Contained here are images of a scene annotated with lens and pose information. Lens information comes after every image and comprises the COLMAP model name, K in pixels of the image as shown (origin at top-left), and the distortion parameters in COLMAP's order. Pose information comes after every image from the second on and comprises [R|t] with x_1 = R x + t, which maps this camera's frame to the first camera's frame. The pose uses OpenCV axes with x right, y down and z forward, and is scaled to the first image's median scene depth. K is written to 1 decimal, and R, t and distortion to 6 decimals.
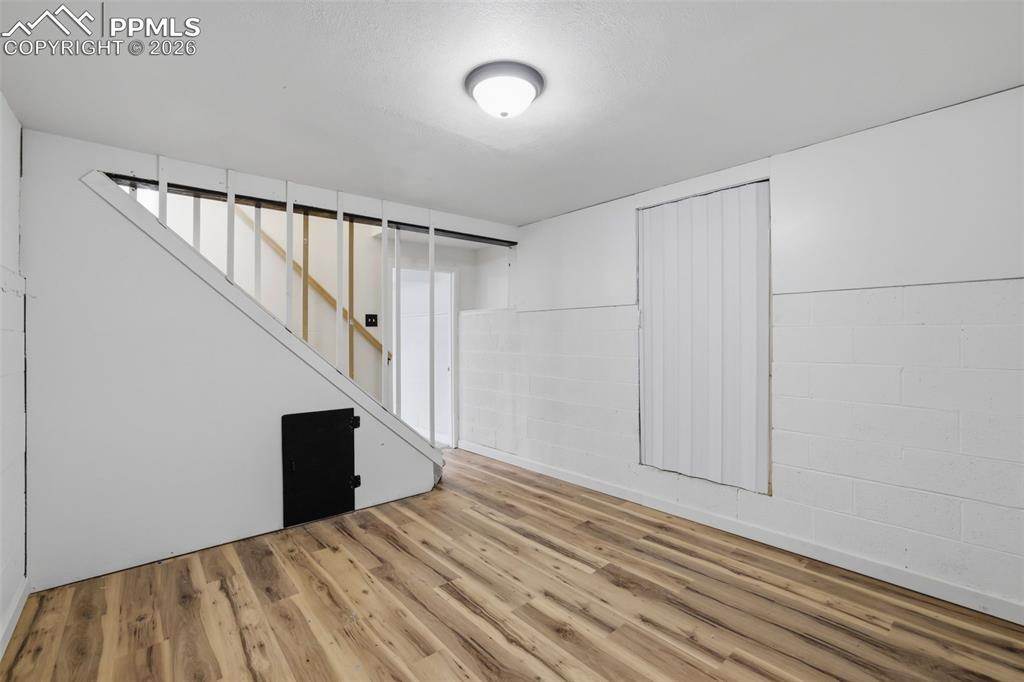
lens RADIAL K [[442.0, 0, 504.0], [0, 442.0, 338.0], [0, 0, 1]] dist [-0.053956, 0.017335]
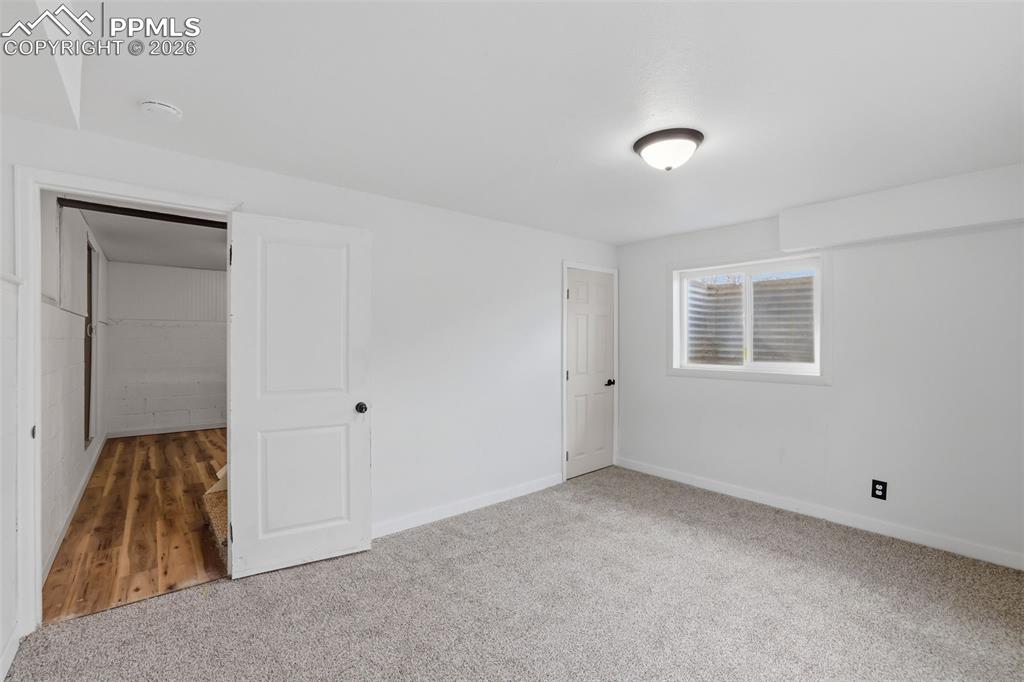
lens RADIAL K [[442.0, 0, 504.0], [0, 442.0, 338.0], [0, 0, 1]] dist [-0.053956, 0.017335]
pose [[-0.999860, 0.005203, 0.015913, -1.081804], [0.005167, 0.999984, -0.002289, -0.013920], [-0.015924, -0.002207, -0.999871, 2.734937]]
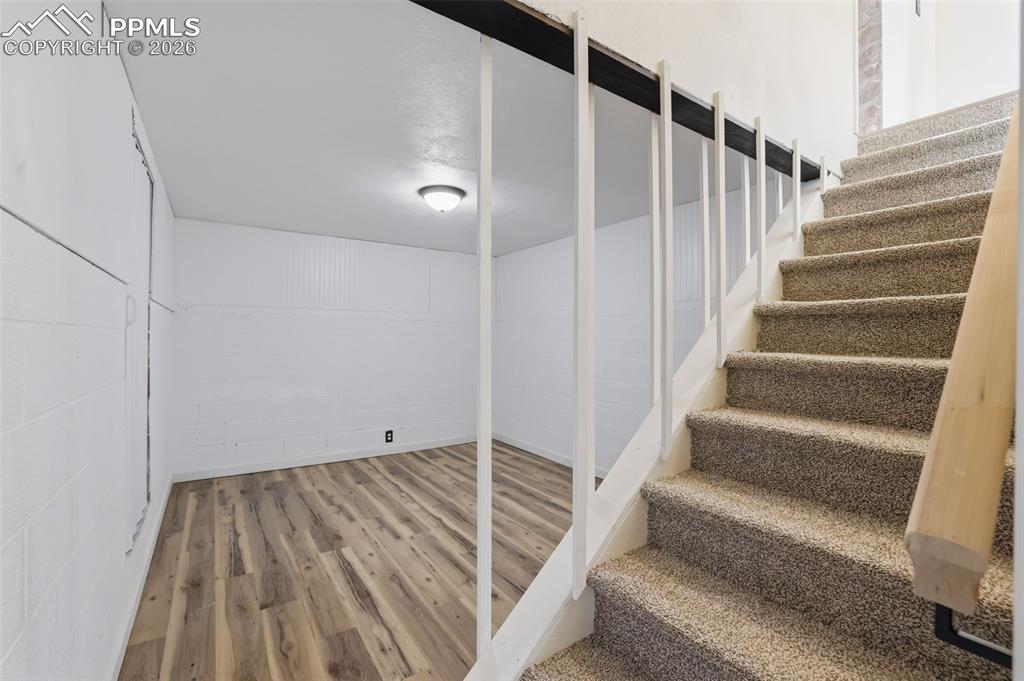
lens RADIAL K [[442.0, 0, 504.0], [0, 442.0, 337.5], [0, 0, 1]] dist [-0.053956, 0.017335]
pose [[-0.993344, 0.002242, 0.115165, -0.312996], [0.002011, 0.999996, -0.002123, -0.008203], [-0.115169, -0.001877, -0.993344, 1.916505]]
